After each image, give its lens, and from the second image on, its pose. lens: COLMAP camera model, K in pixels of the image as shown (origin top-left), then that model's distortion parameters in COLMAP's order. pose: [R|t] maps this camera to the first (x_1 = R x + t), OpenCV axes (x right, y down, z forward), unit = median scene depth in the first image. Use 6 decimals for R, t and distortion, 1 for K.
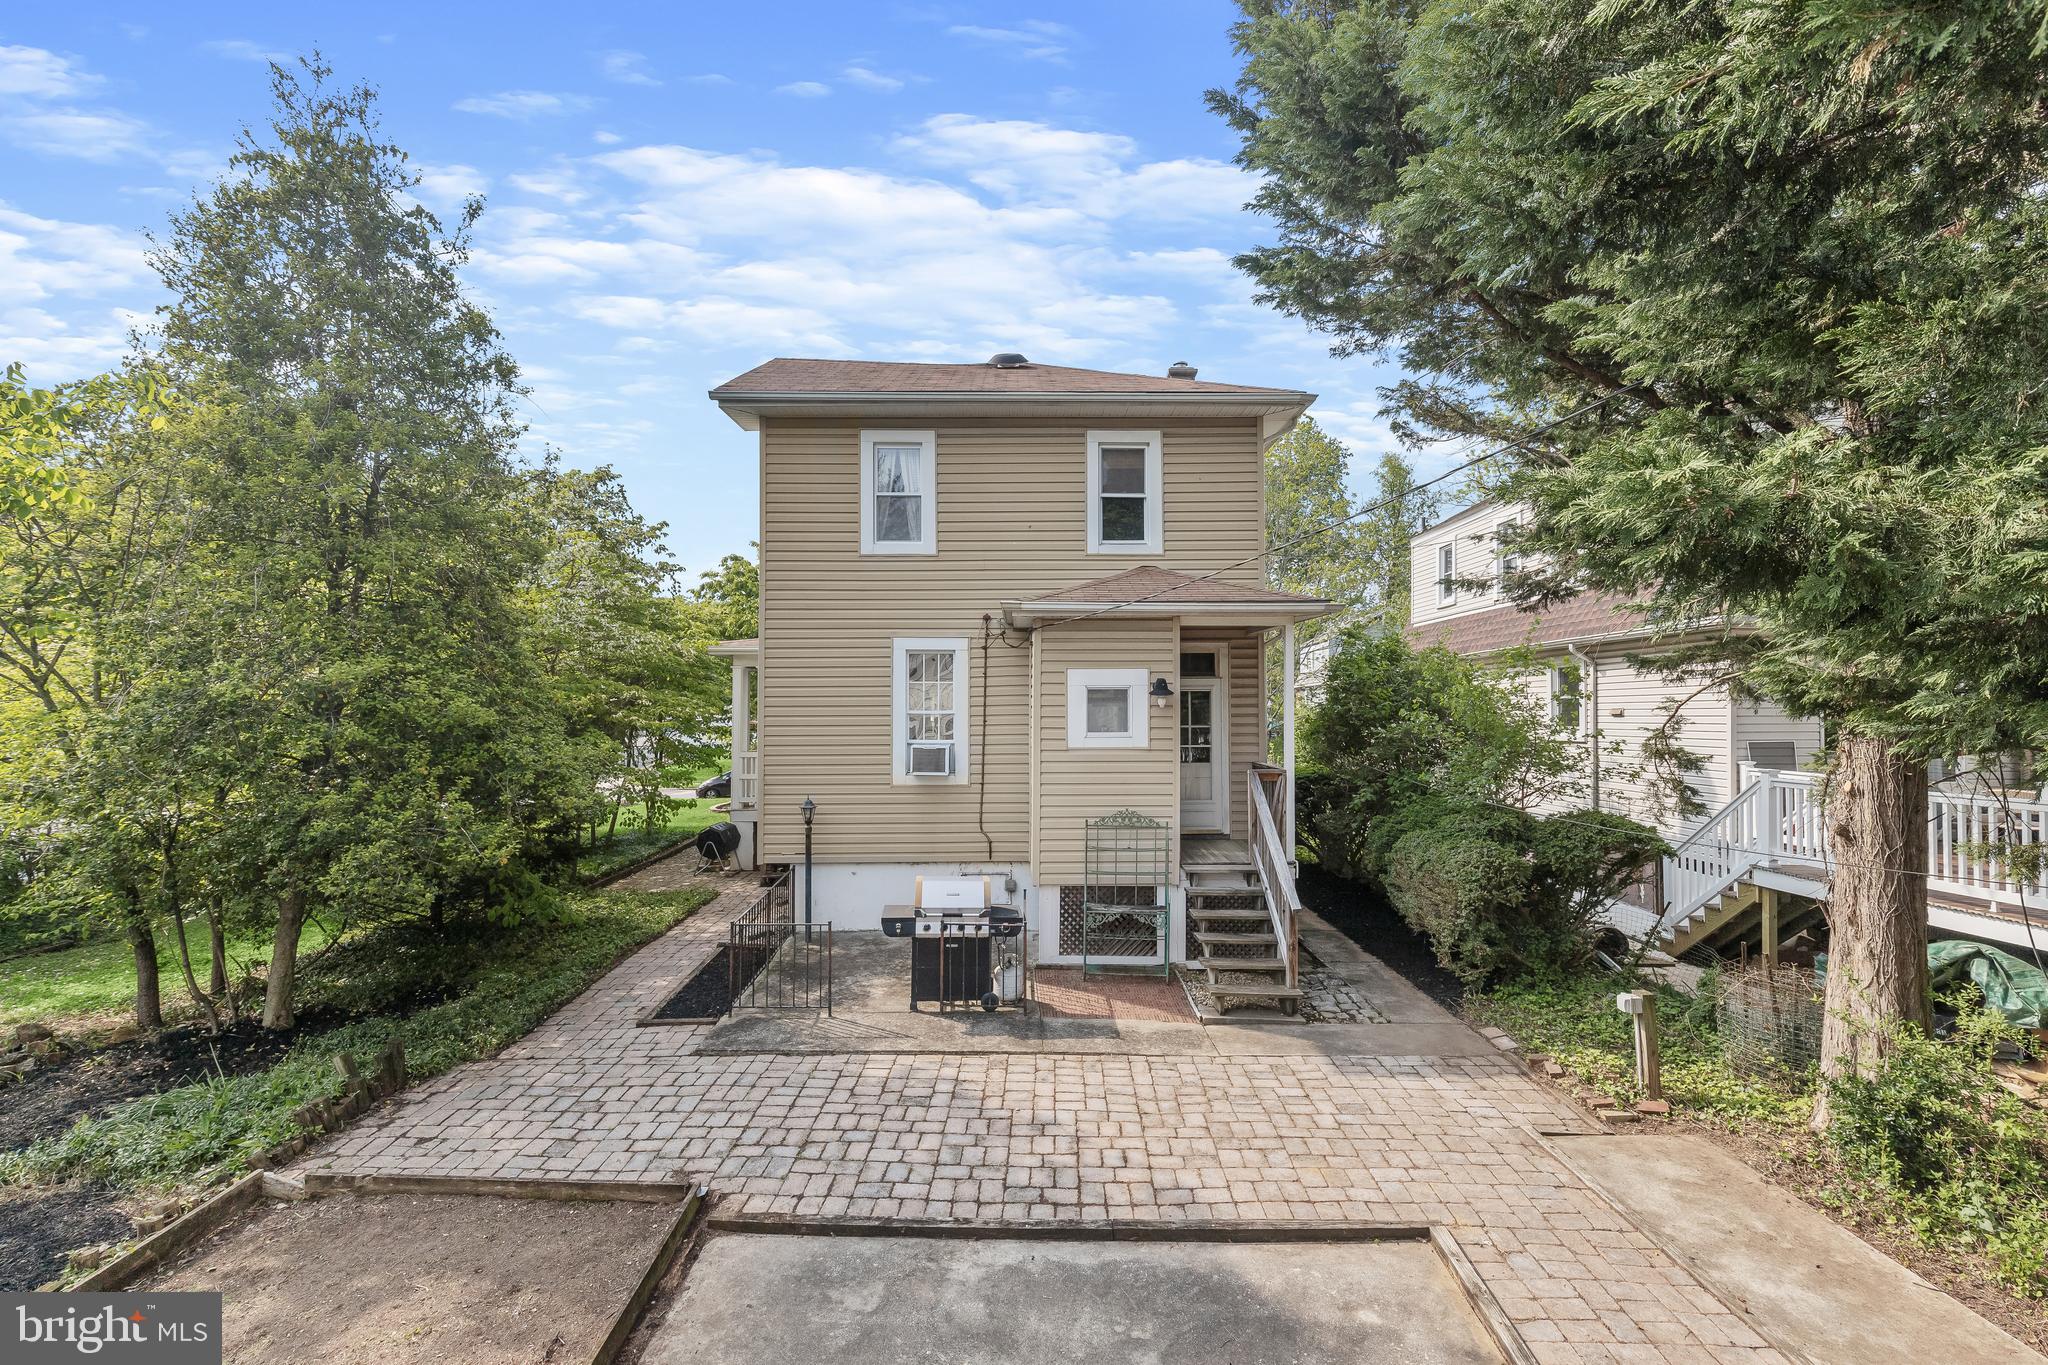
lens RADIAL K [[933.5, 0, 1032.0], [0, 933.5, 688.5], [0, 0, 1]] dist [-0.002190, -0.000528]
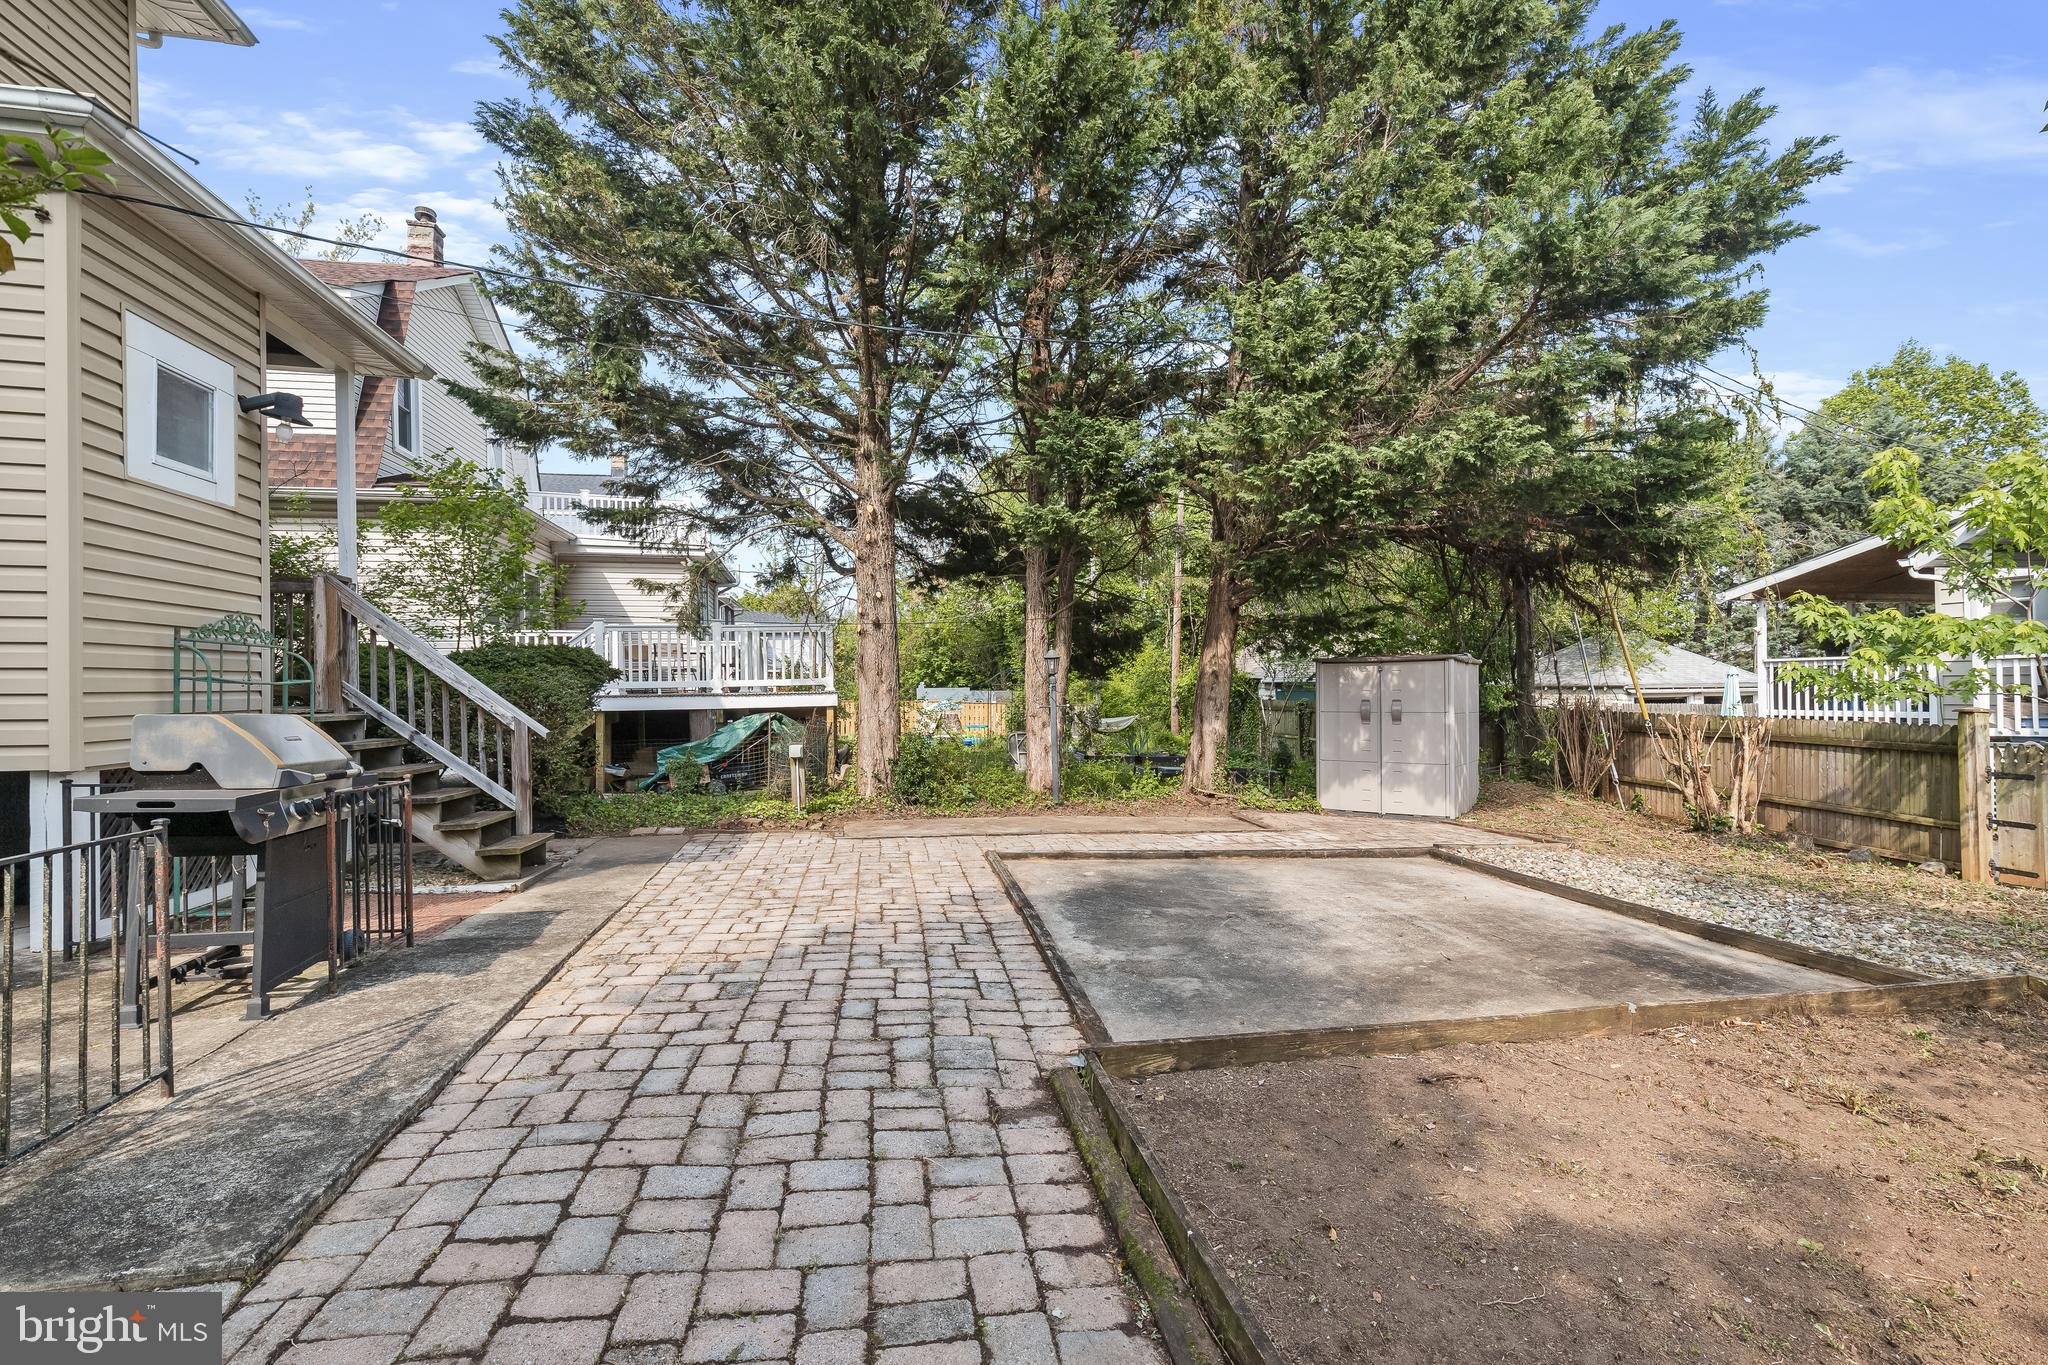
lens RADIAL K [[933.5, 0, 1032.5], [0, 933.5, 685.5], [0, 0, 1]] dist [-0.002190, -0.000528]
pose [[-0.204154, 0.002547, 0.978935, -0.681063], [-0.011290, 0.999924, -0.004956, 0.218866], [-0.978874, -0.012064, -0.204110, 0.840334]]
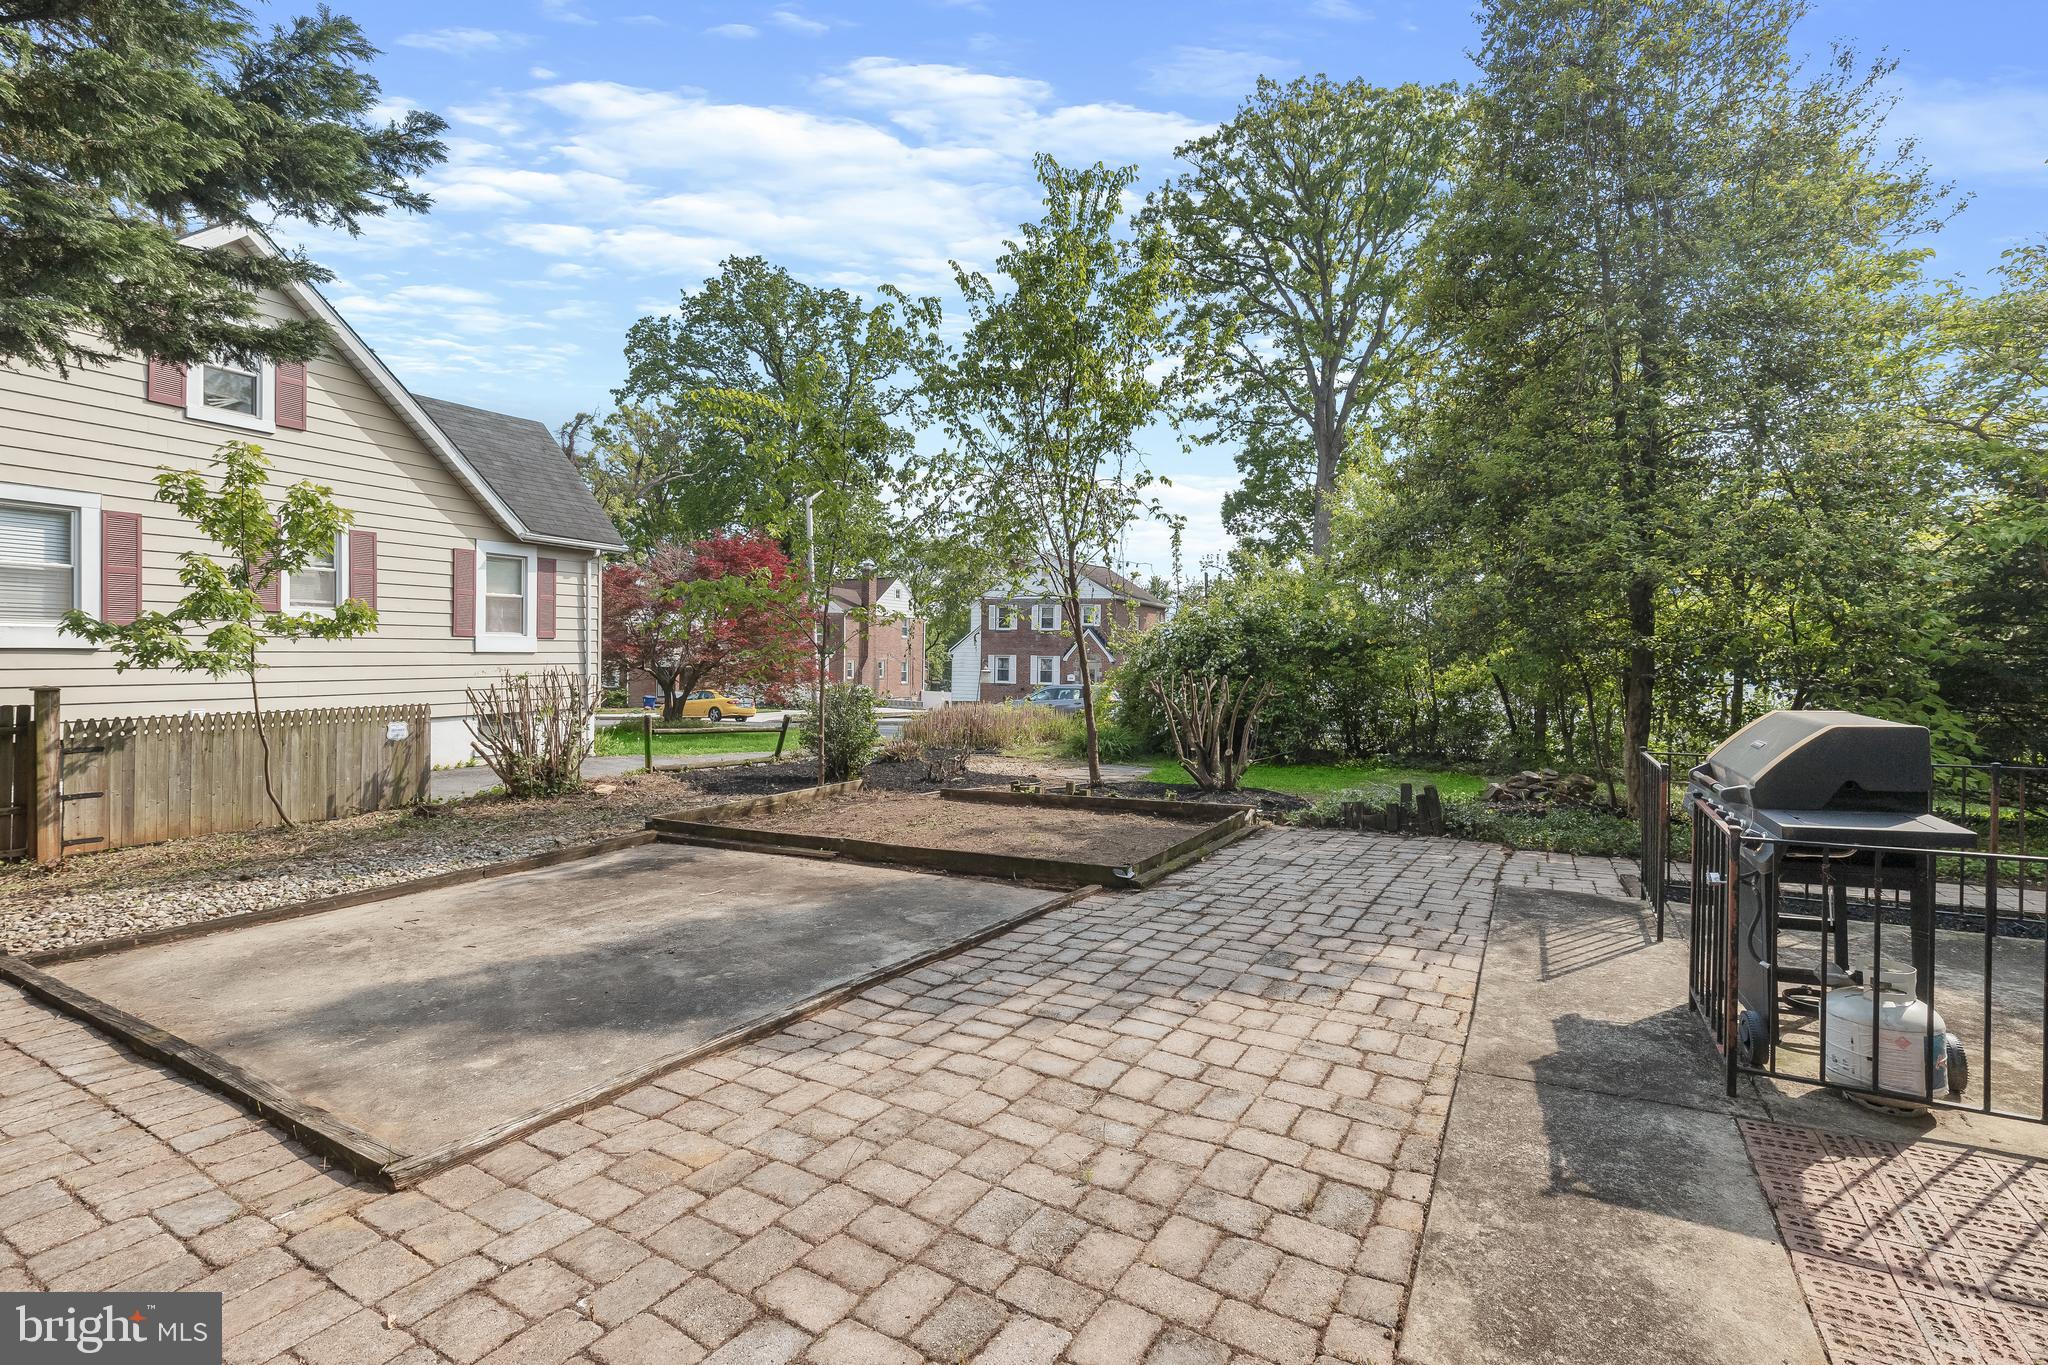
lens RADIAL K [[933.5, 0, 1028.9], [0, 933.5, 666.2], [0, 0, 1]] dist [-0.002190, -0.000528]
pose [[-0.492331, 0.014134, -0.870293, 0.475578], [0.006385, 0.999900, 0.012627, 0.201984], [0.870385, 0.000660, -0.492372, 1.048133]]
